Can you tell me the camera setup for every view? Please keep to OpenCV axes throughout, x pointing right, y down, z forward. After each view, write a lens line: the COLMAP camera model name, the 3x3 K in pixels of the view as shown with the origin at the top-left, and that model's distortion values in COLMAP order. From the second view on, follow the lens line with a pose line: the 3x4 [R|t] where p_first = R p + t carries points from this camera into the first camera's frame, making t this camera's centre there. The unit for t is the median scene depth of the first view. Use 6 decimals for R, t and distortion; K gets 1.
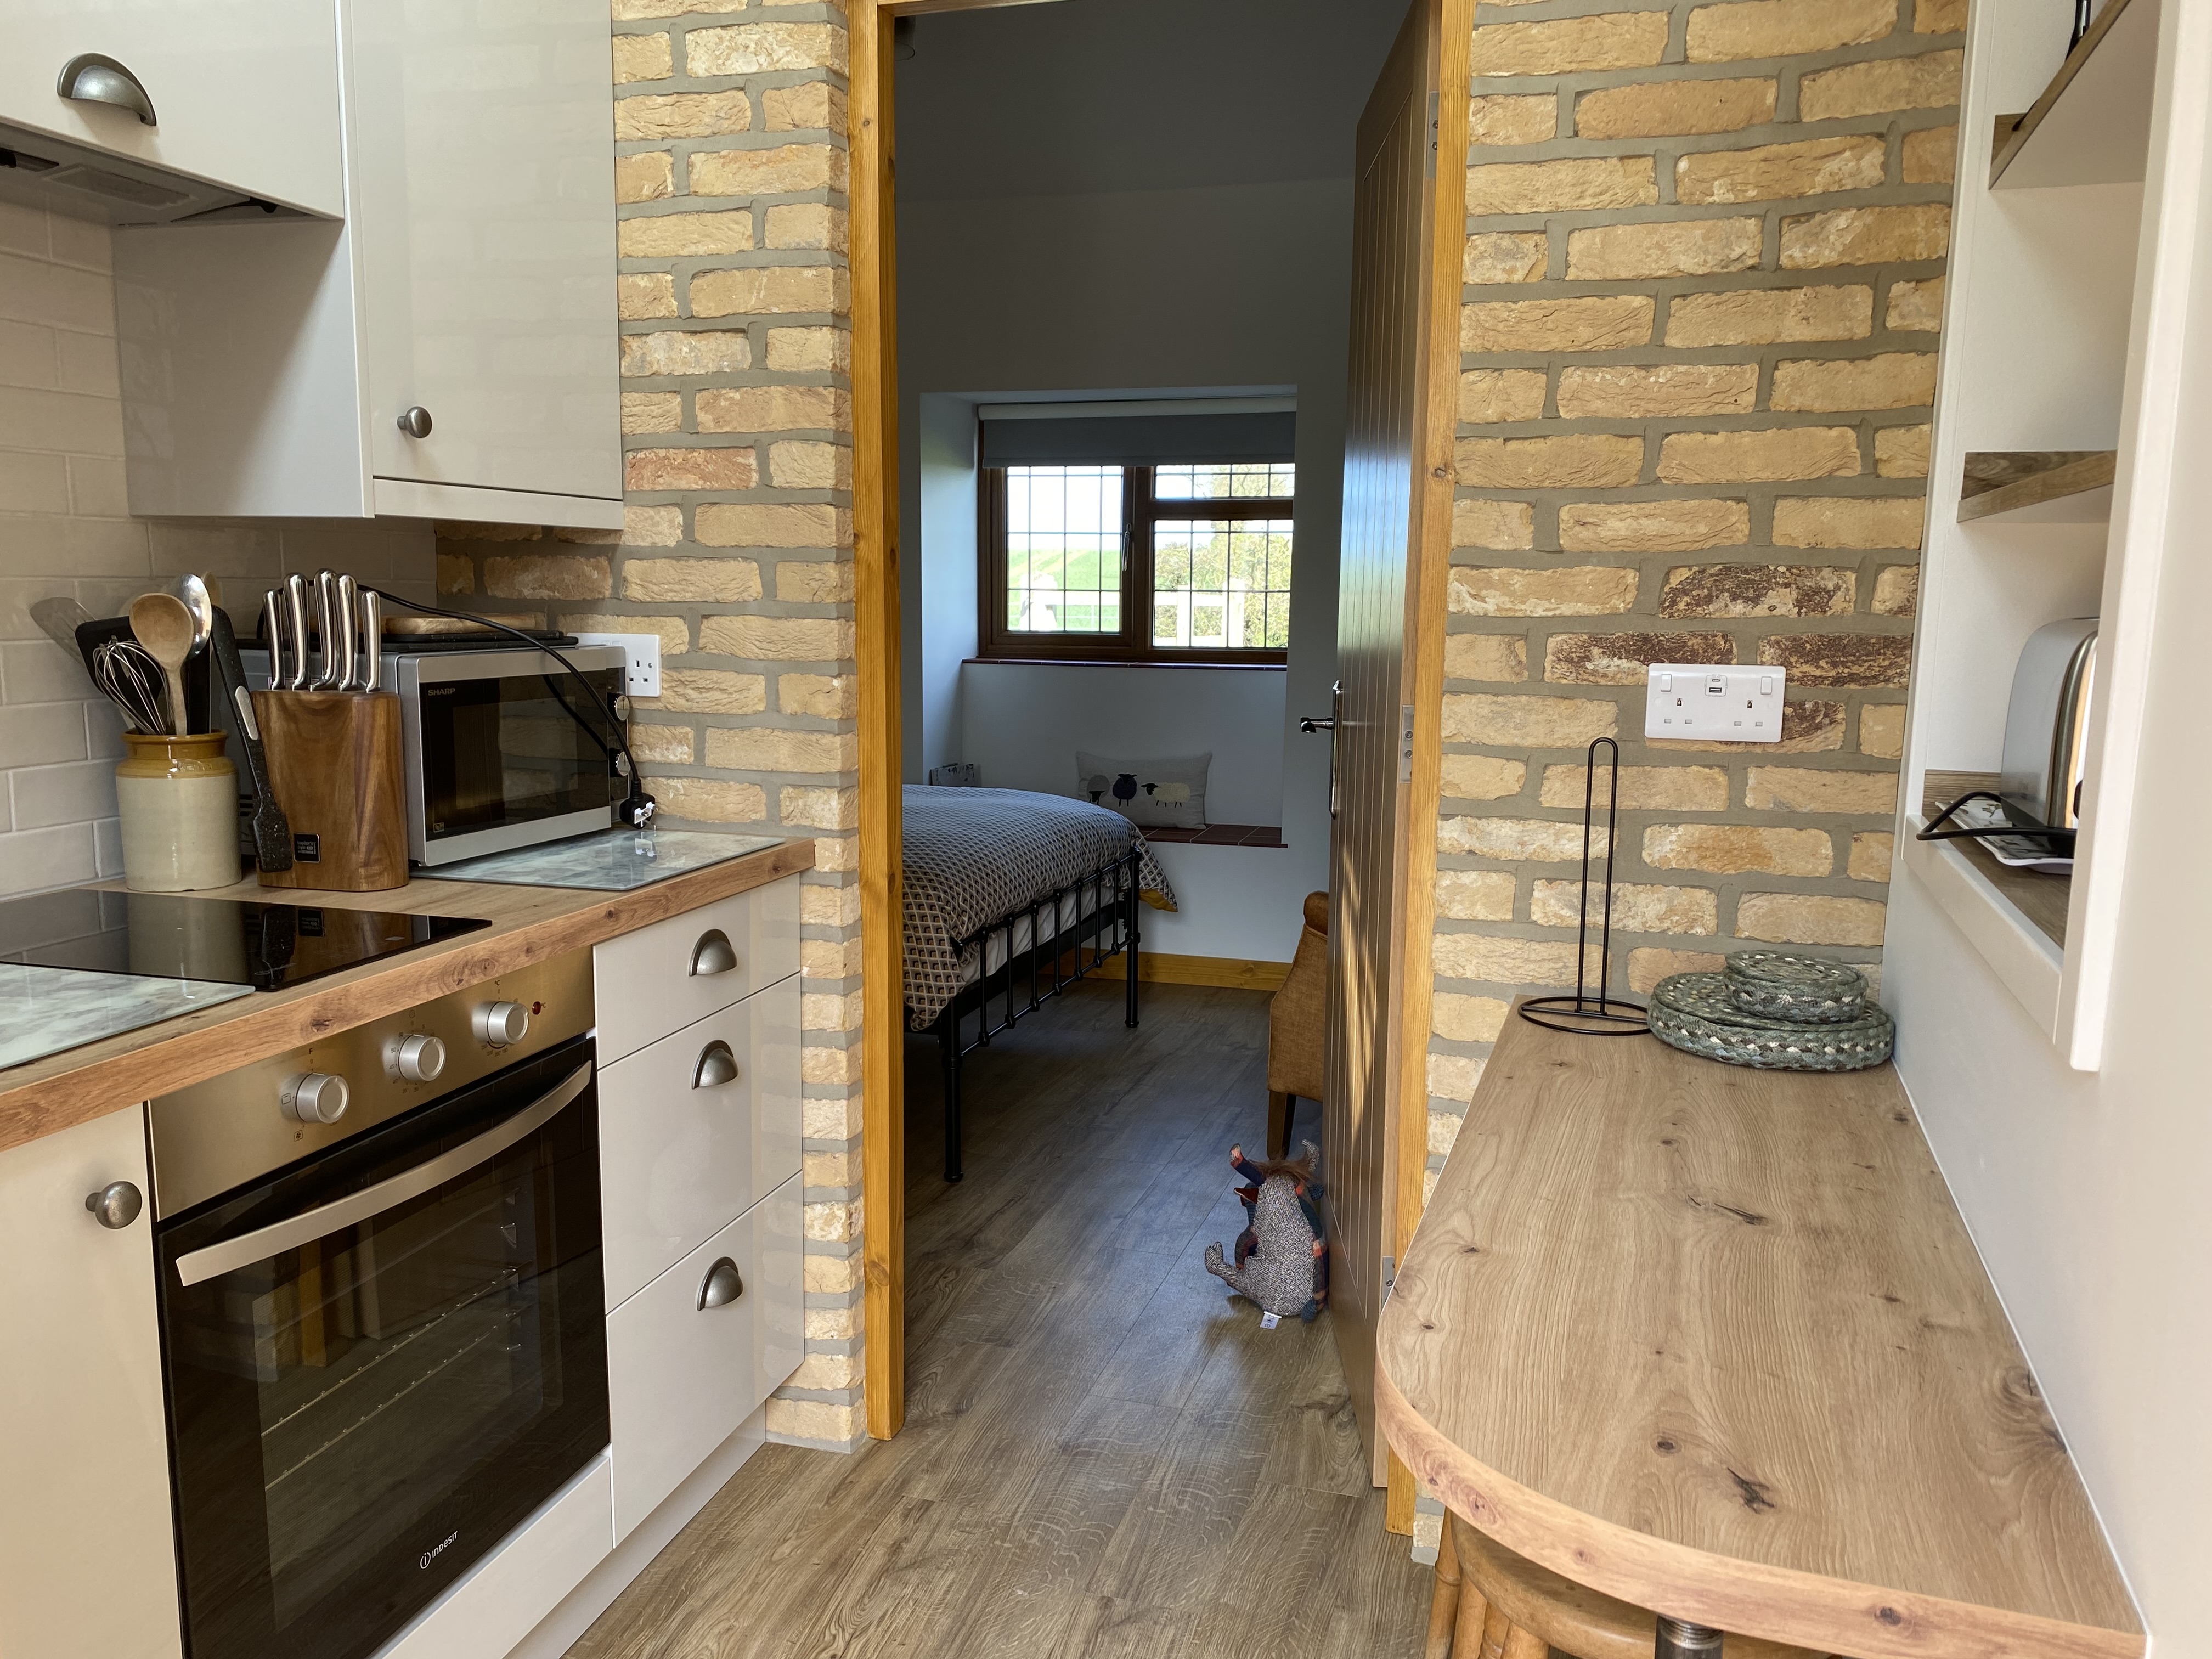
lens RADIAL K [[1676.9, 0, 1107.6], [0, 1676.9, 835.9], [0, 0, 1]] dist [0.044588, -0.056918]
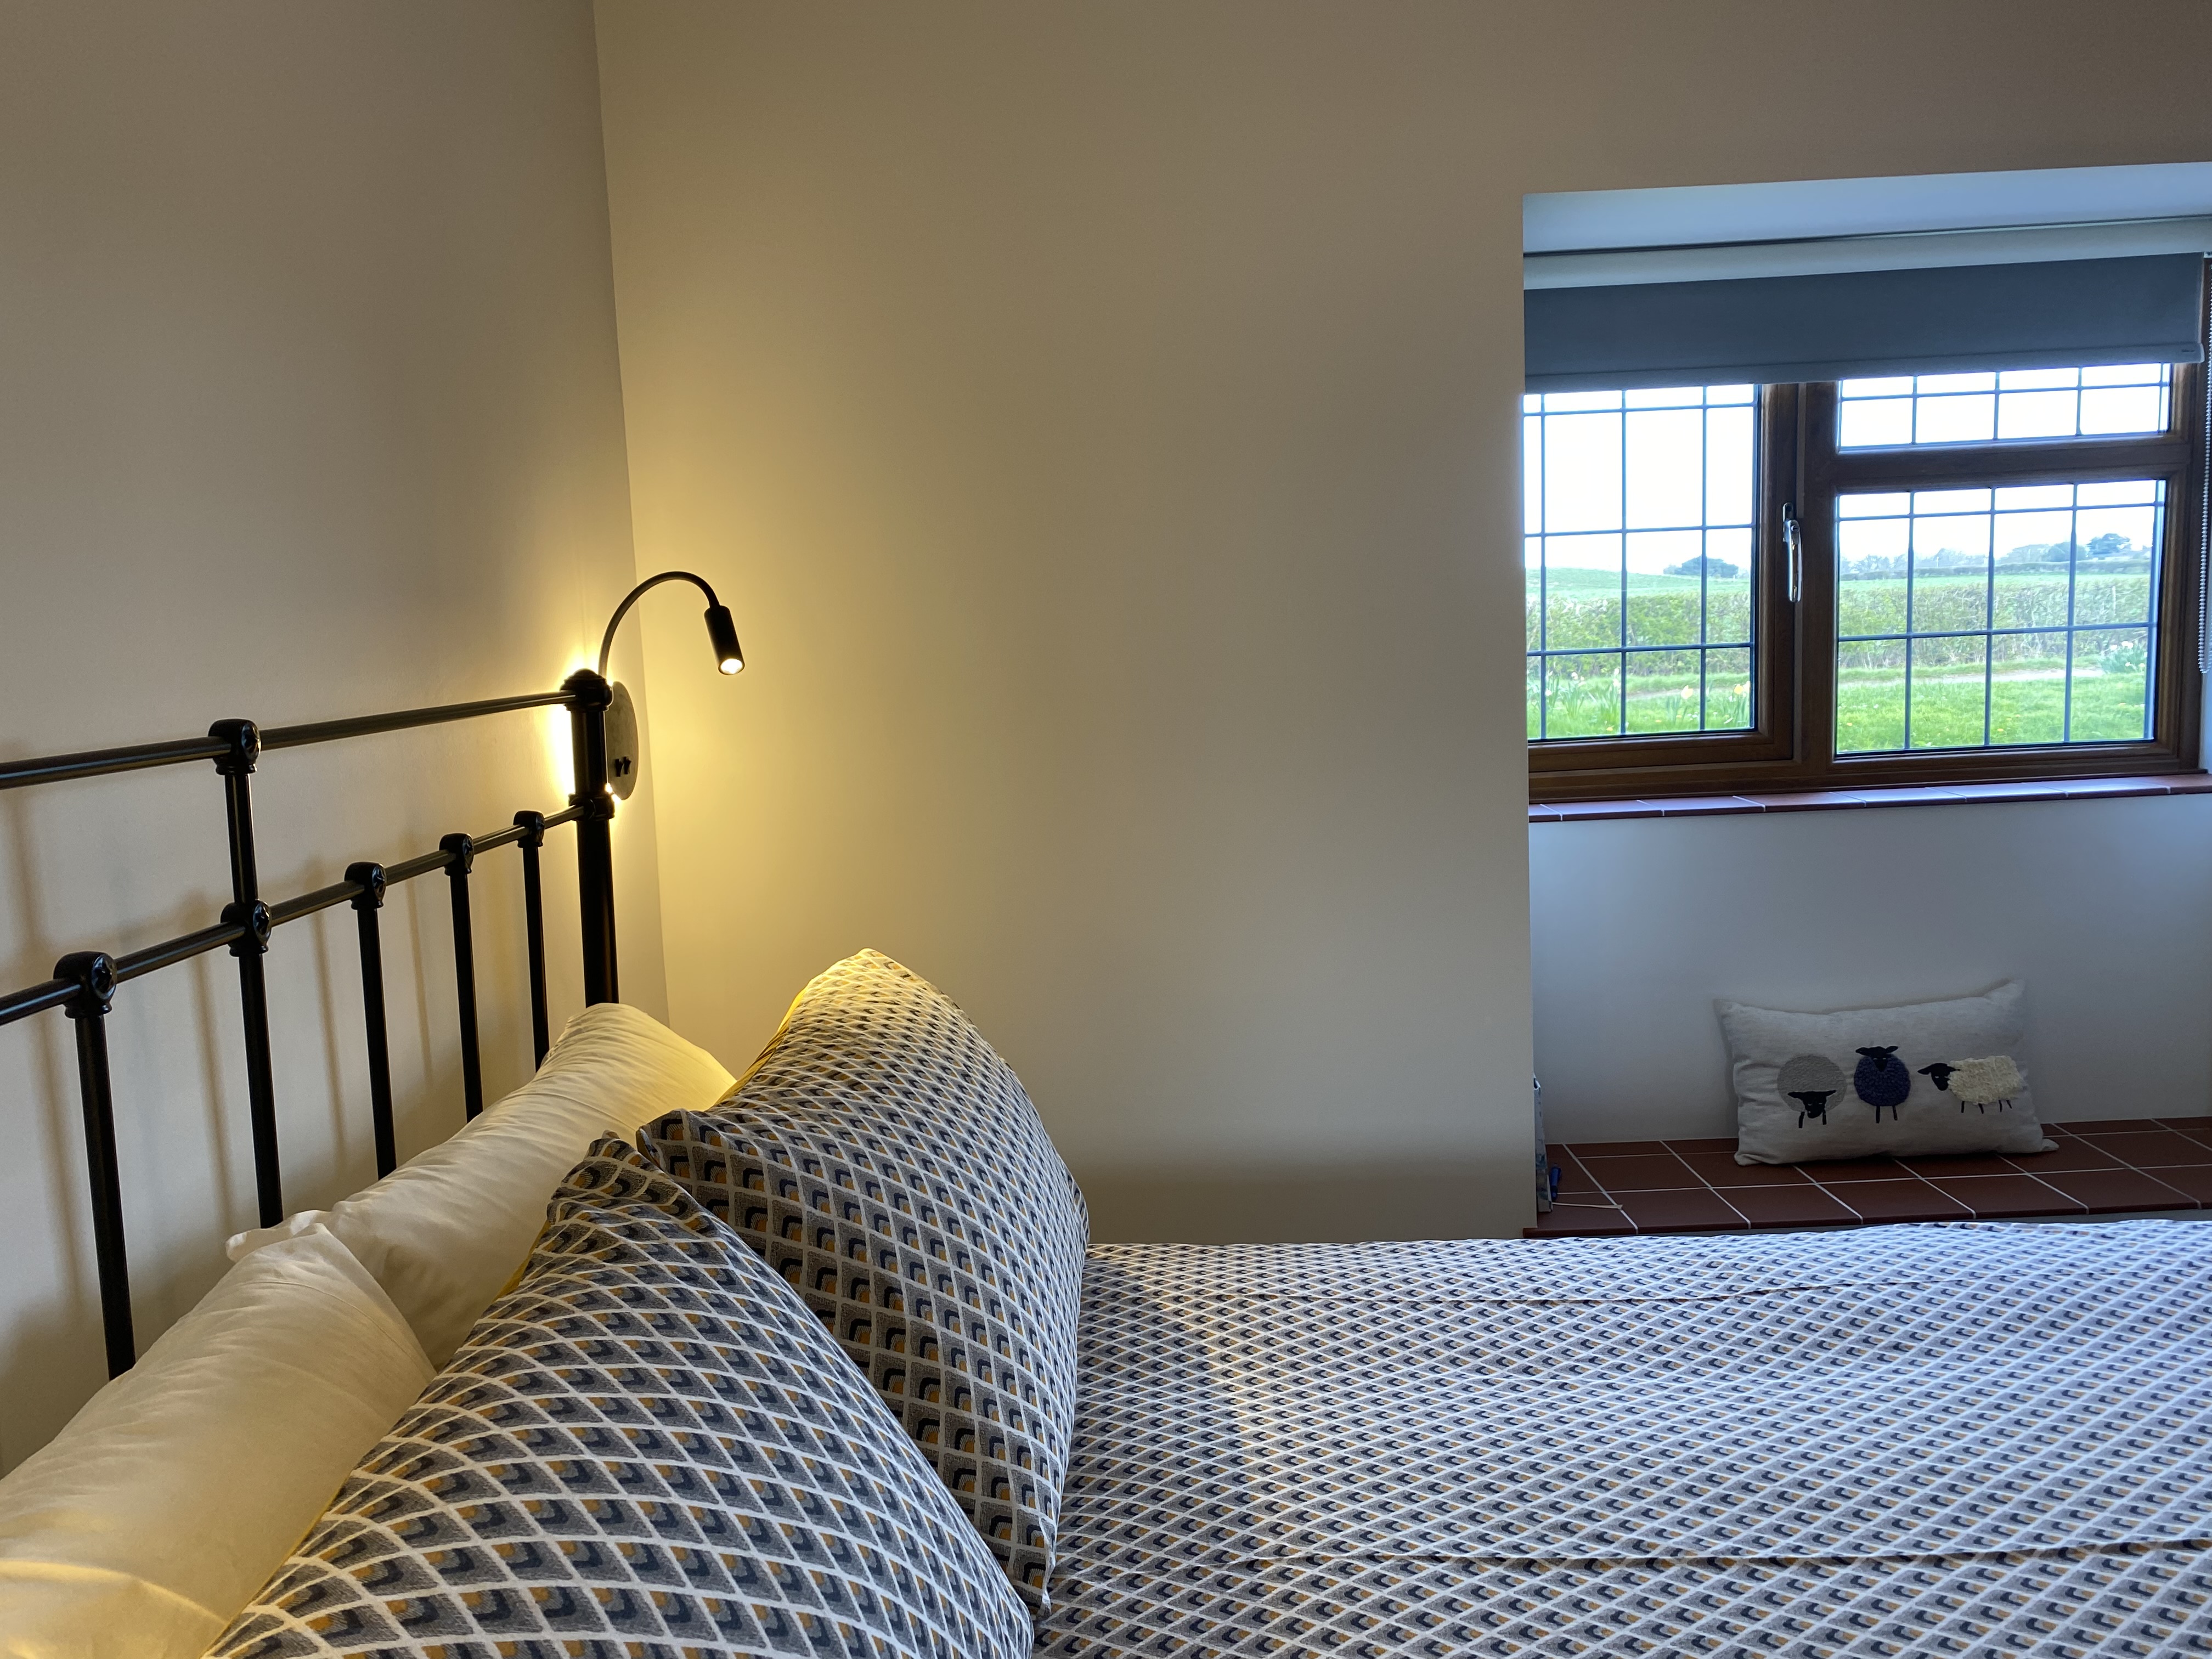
lens RADIAL K [[1676.9, 0, 1102.4], [0, 1676.9, 810.8], [0, 0, 1]] dist [0.044588, -0.056918]
pose [[0.959284, -0.079918, 0.270901, -0.827727], [0.090626, 0.995513, -0.027231, -0.278880], [-0.267509, 0.050673, 0.962222, 1.602771]]
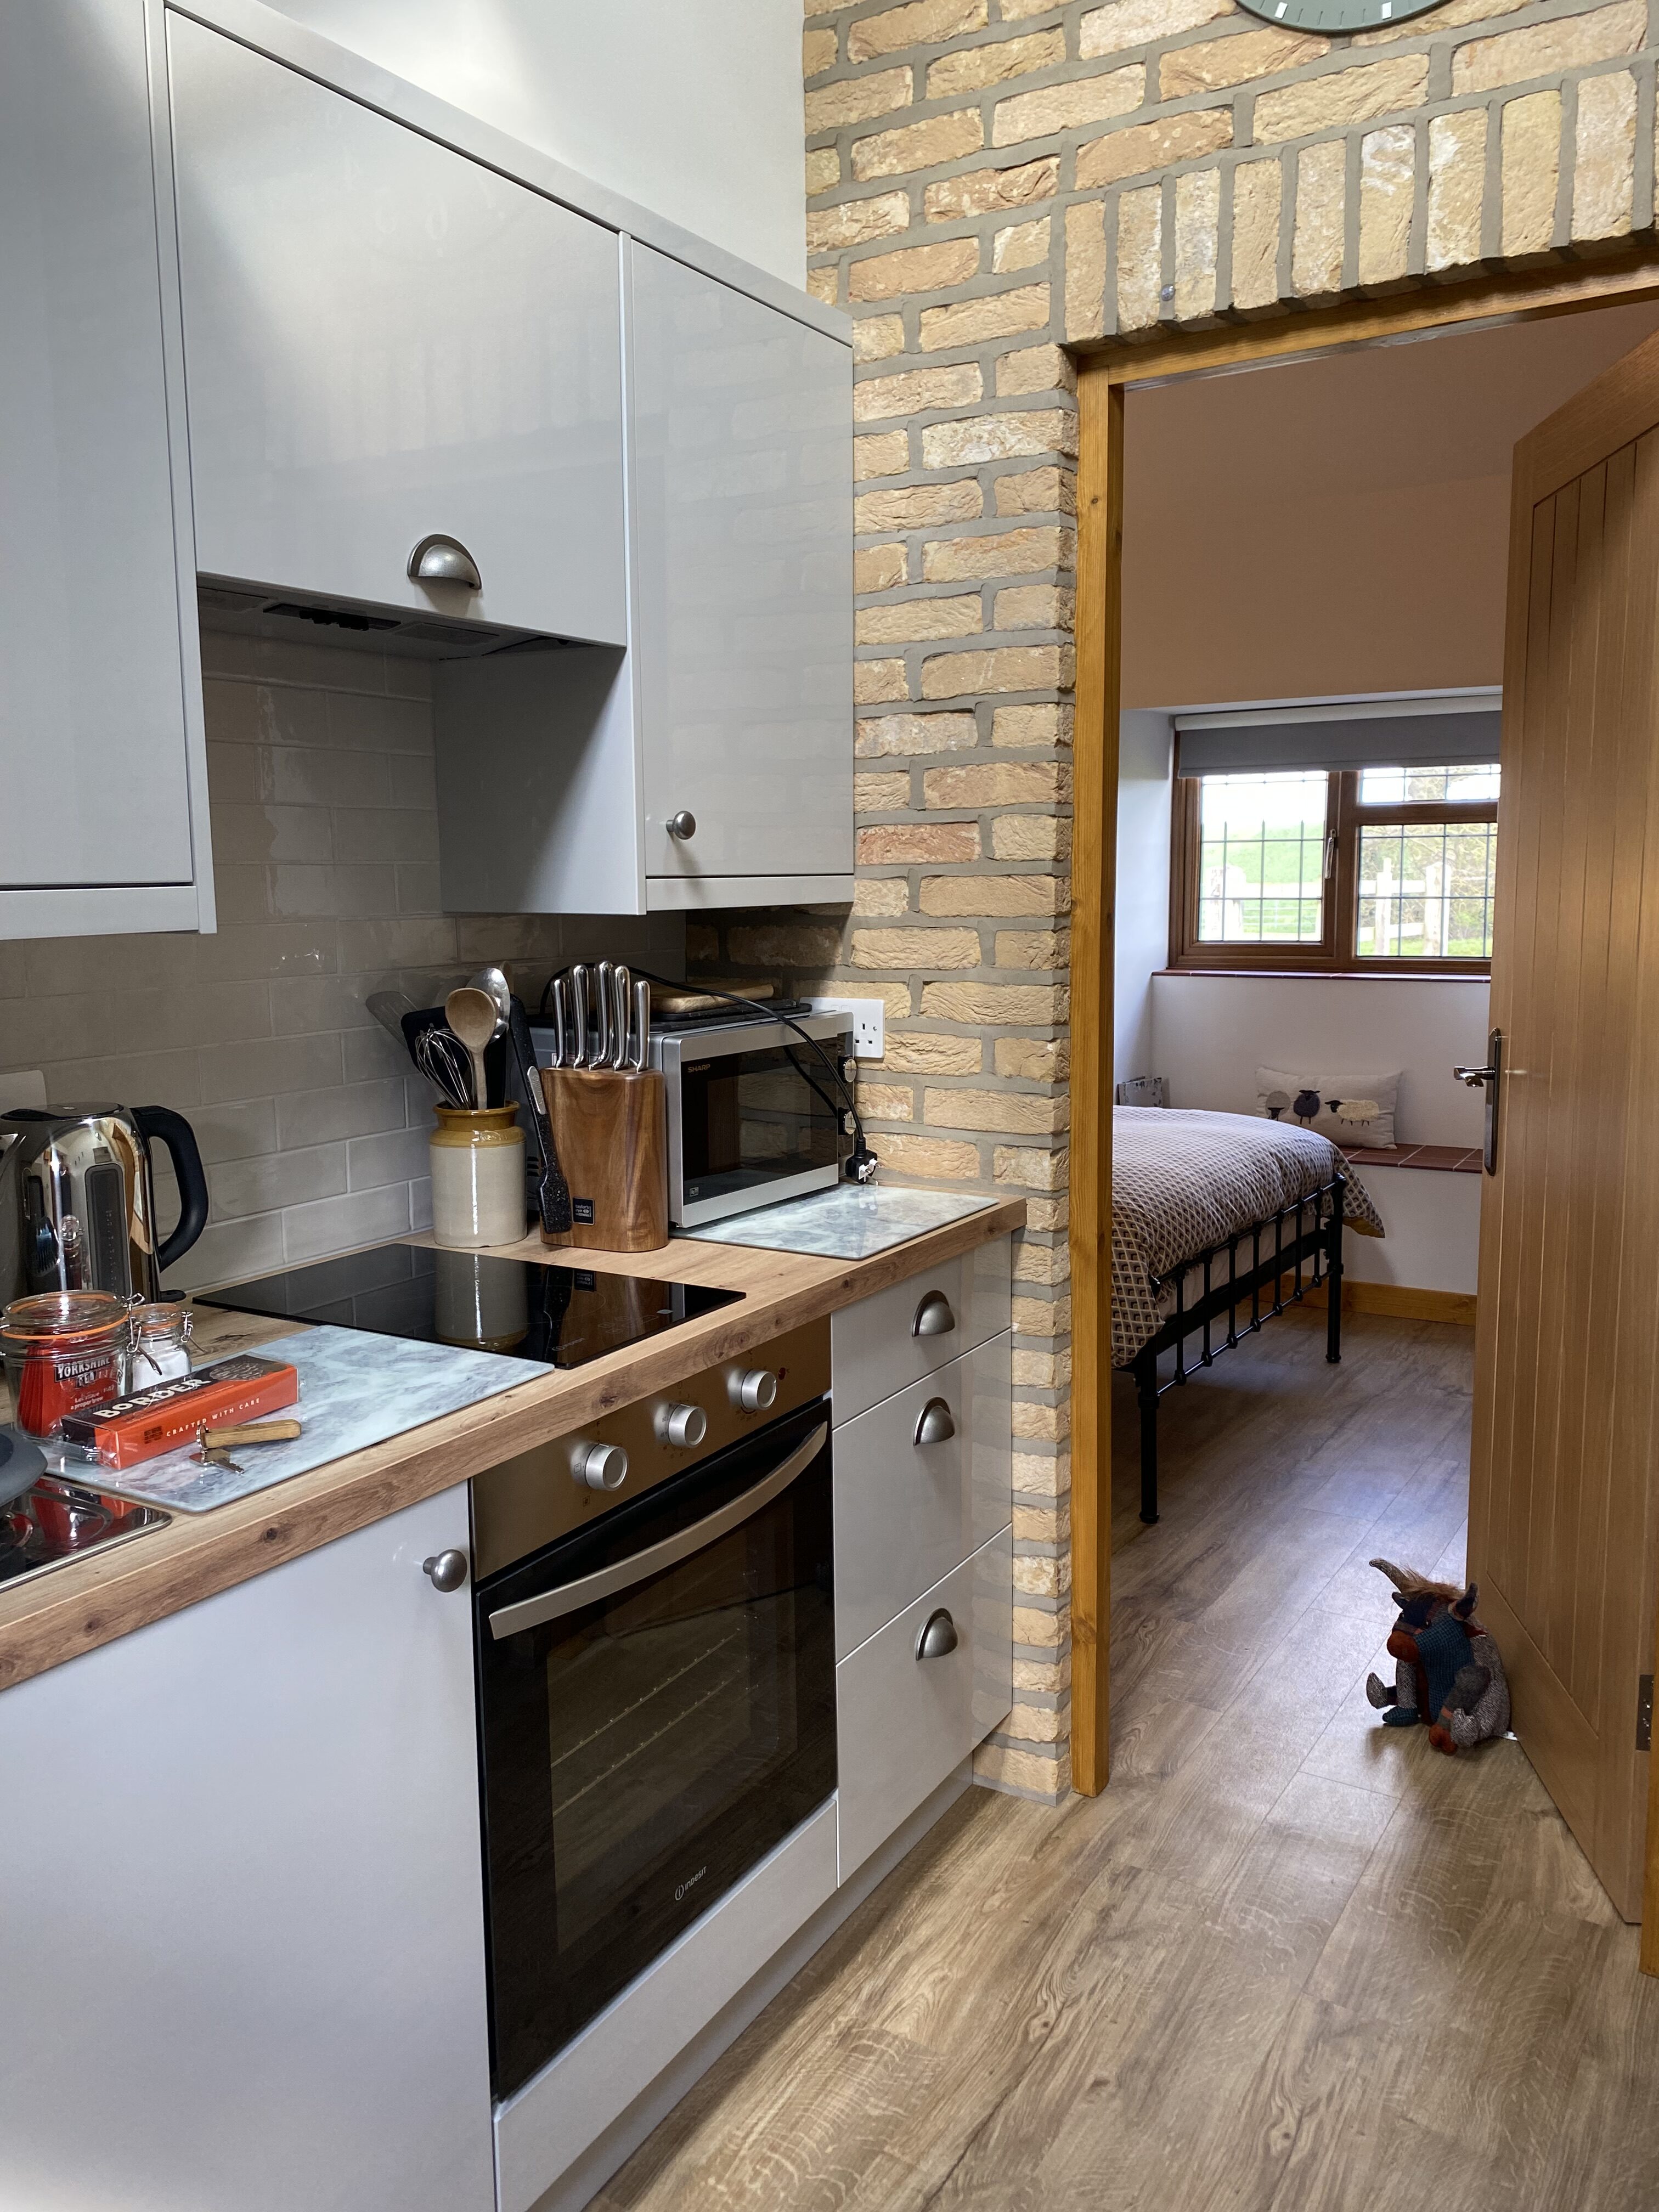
lens RADIAL K [[1676.9, 0, 834.7], [0, 1676.9, 1086.8], [0, 0, 1]] dist [0.044588, -0.056918]
pose [[0.965728, 0.012424, -0.259257, -0.028441], [-0.016250, 0.999788, -0.012618, -0.058101], [0.259046, 0.016398, 0.965726, -0.017186]]
